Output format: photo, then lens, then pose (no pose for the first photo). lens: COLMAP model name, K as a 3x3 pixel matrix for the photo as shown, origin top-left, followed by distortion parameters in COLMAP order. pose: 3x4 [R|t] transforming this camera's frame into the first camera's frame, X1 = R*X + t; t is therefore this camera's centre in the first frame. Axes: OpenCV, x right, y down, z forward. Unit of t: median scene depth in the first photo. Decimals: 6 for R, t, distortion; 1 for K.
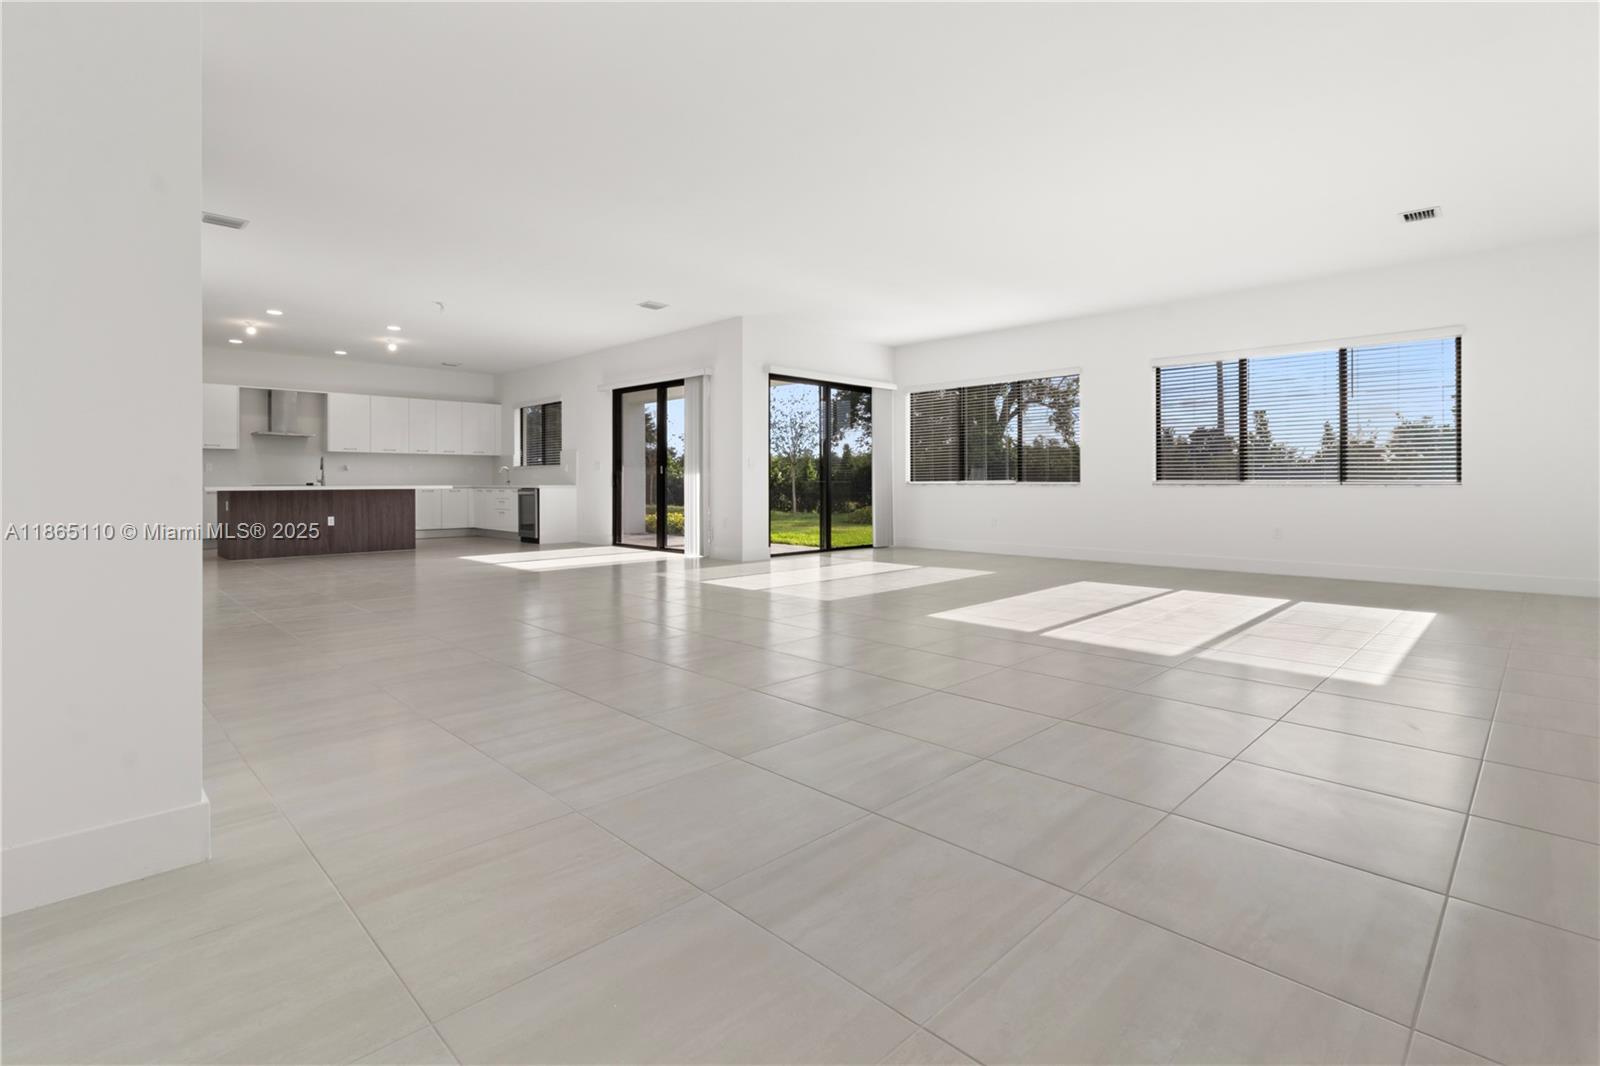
lens RADIAL K [[750.4, 0, 798.4], [0, 750.4, 485.4], [0, 0, 1]] dist [0.001651, 0.000143]
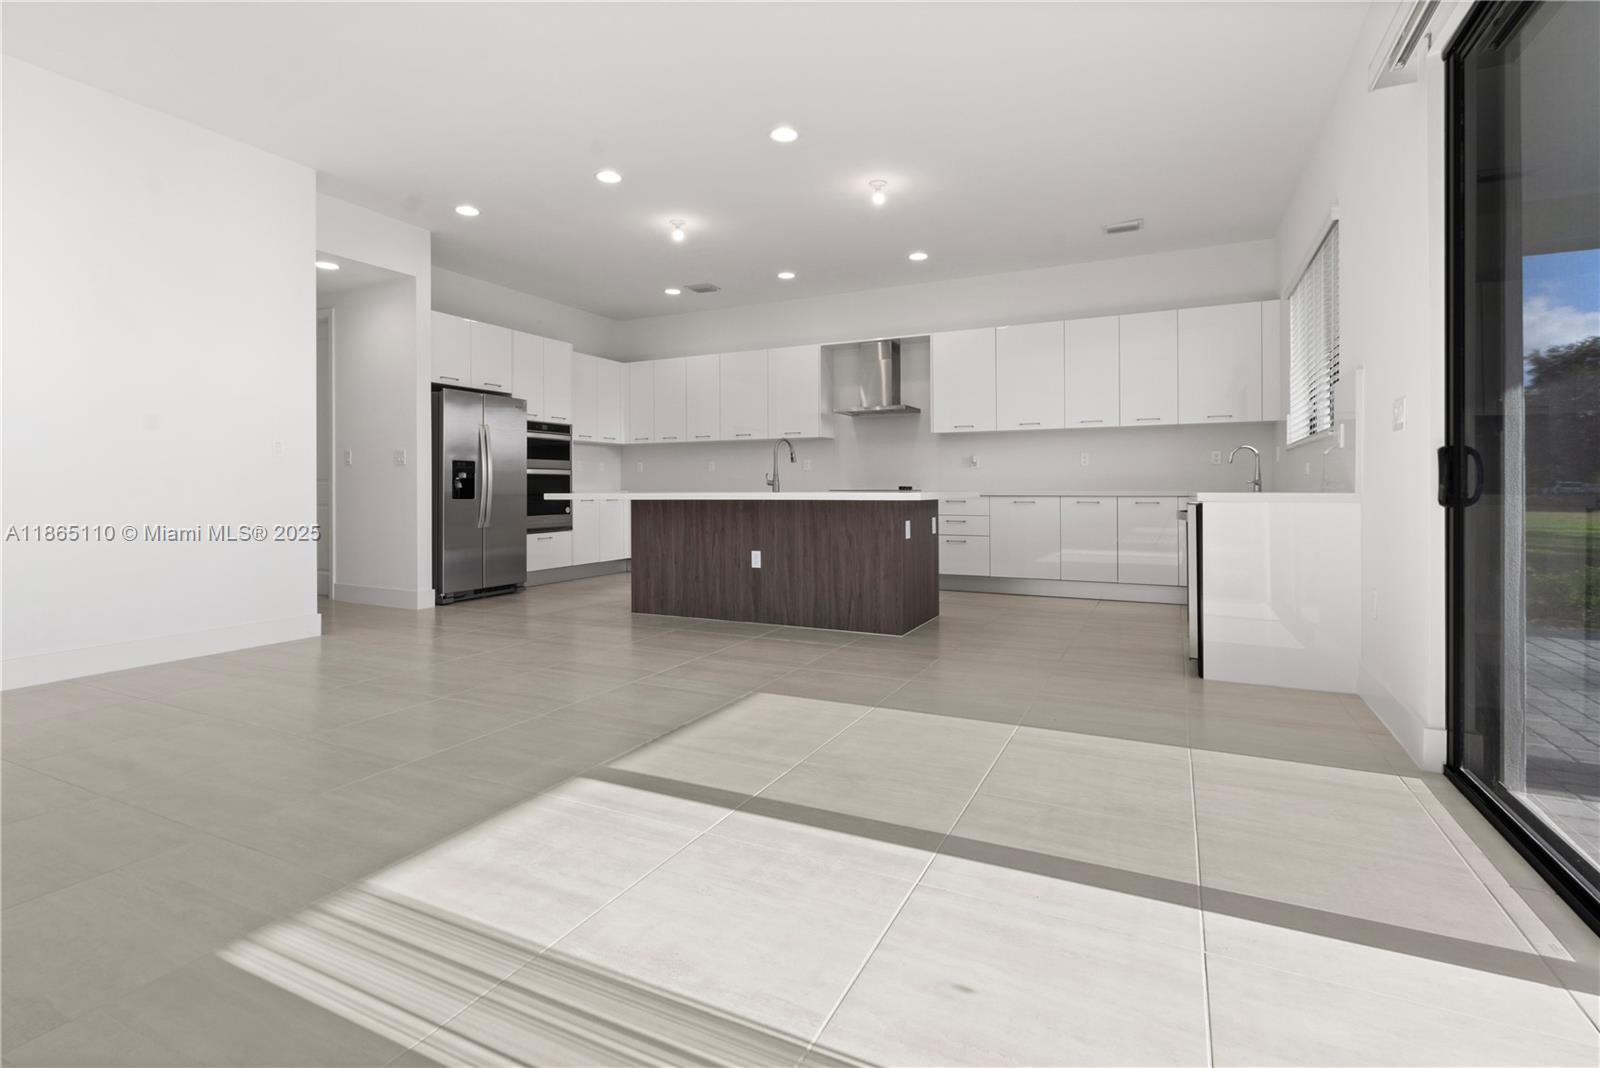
lens RADIAL K [[750.4, 0, 798.4], [0, 750.4, 486.4], [0, 0, 1]] dist [0.001651, 0.000143]
pose [[0.318833, -0.004191, -0.947802, -0.111057], [-0.001314, 0.999987, -0.004864, -0.000496], [0.947810, 0.002796, 0.318823, 0.806301]]
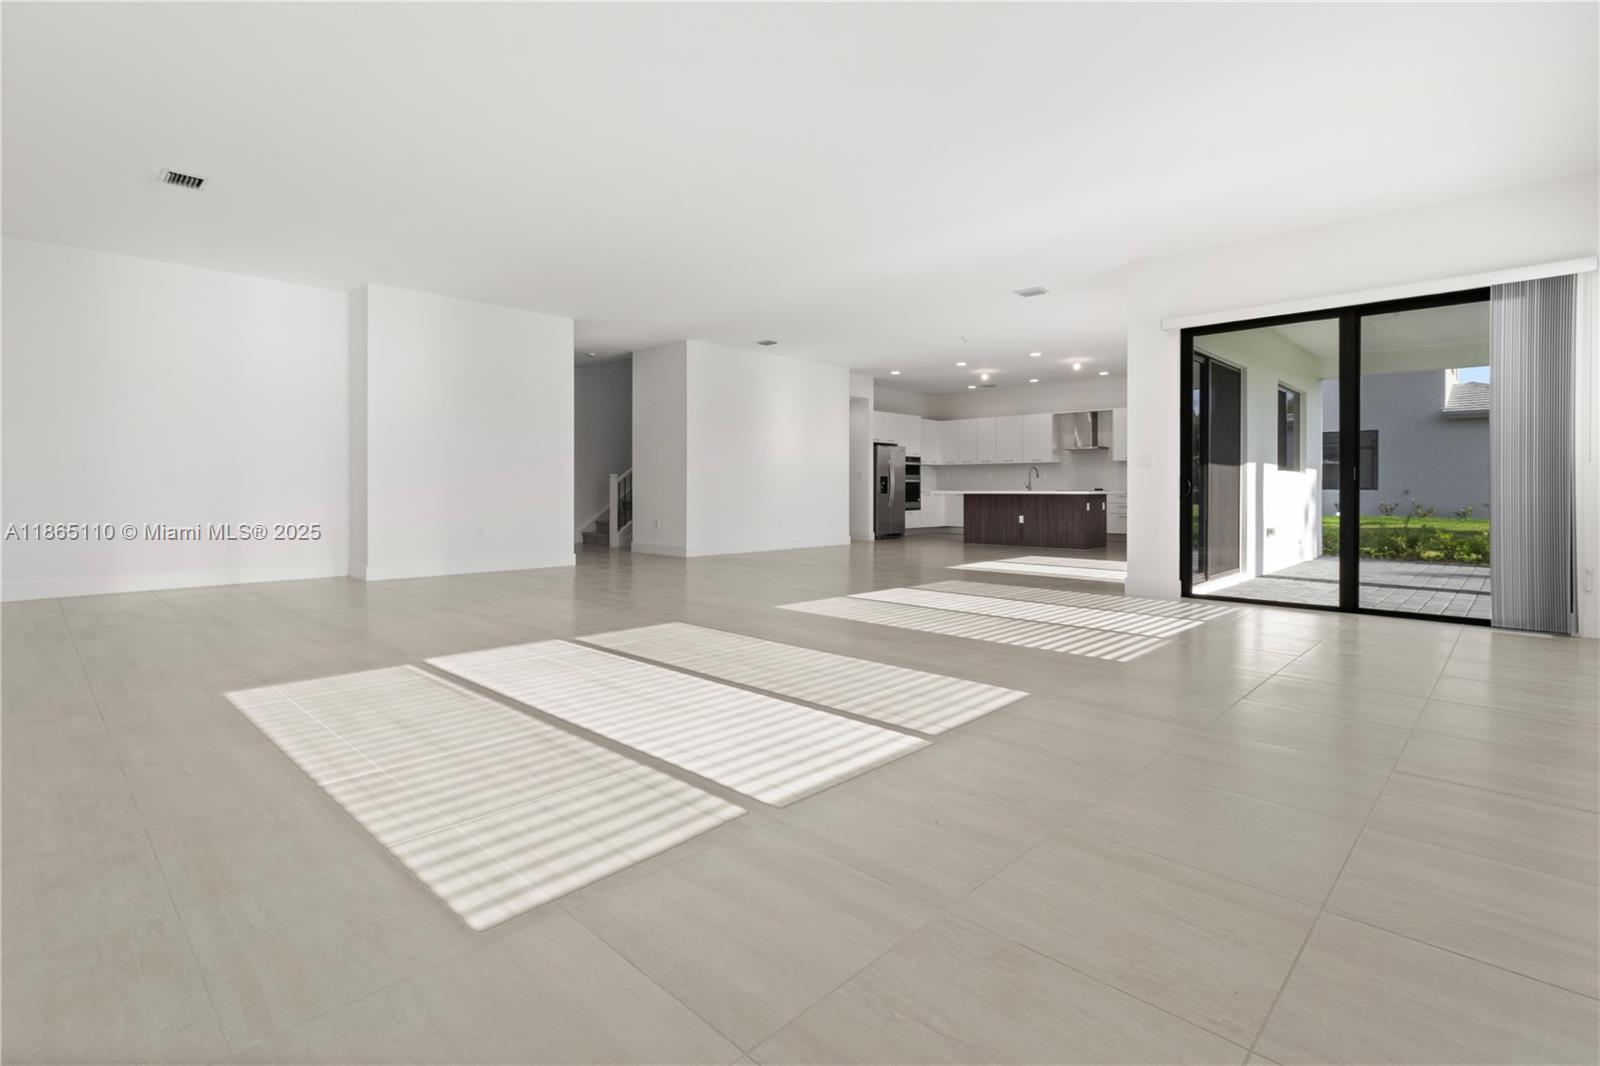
lens RADIAL K [[750.4, 0, 798.4], [0, 750.4, 485.4], [0, 0, 1]] dist [0.001651, 0.000143]
pose [[0.014345, -0.006650, -0.999875, 0.566175], [-0.007596, 0.999948, -0.006759, 0.002921], [0.999868, 0.007692, 0.014294, 0.576537]]
